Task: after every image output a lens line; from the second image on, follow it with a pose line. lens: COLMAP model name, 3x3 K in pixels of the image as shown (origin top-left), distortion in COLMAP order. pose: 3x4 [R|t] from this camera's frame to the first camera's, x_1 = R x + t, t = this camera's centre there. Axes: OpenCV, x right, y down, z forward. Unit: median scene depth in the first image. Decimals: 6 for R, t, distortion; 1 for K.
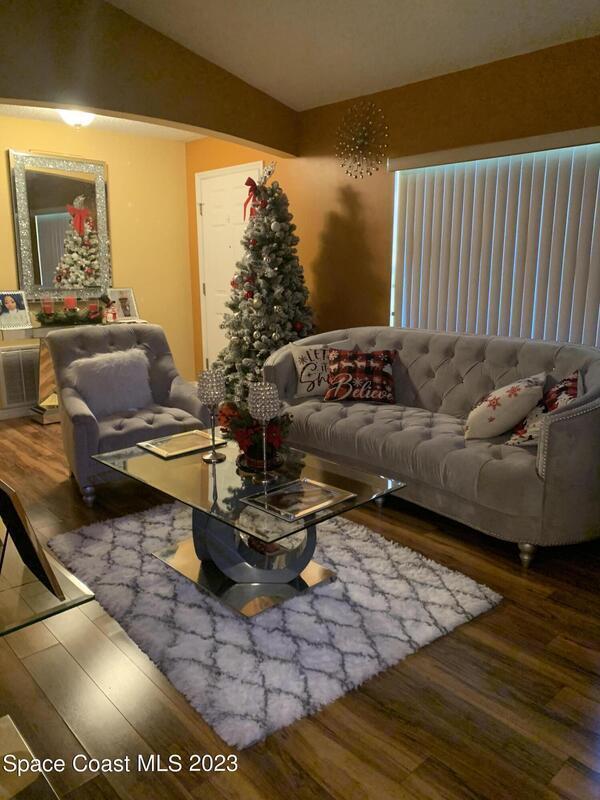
lens RADIAL K [[600.5, 0, 299.0], [0, 600.5, 394.7], [0, 0, 1]] dist [0.041632, -0.062107]
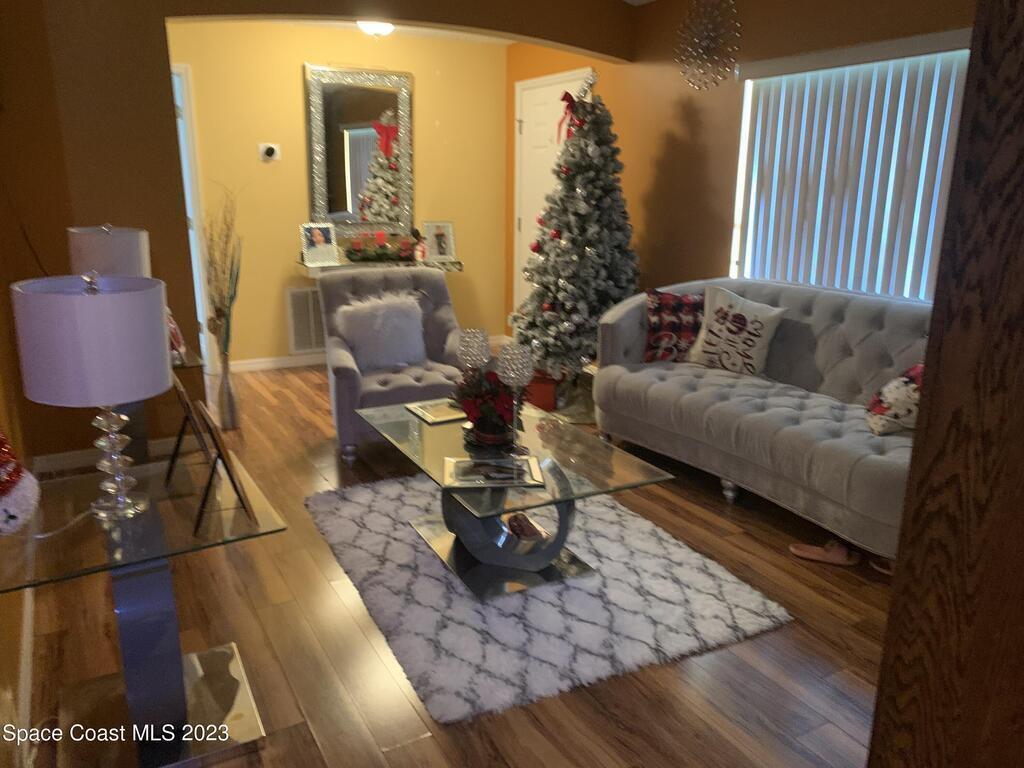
lens RADIAL K [[768.6, 0, 489.5], [0, 768.6, 383.2], [0, 0, 1]] dist [0.041632, -0.062107]
pose [[0.969620, 0.064386, -0.235991, 0.091152], [-0.054769, 0.997388, 0.047090, -0.006187], [0.238406, -0.032735, 0.970614, -0.062539]]
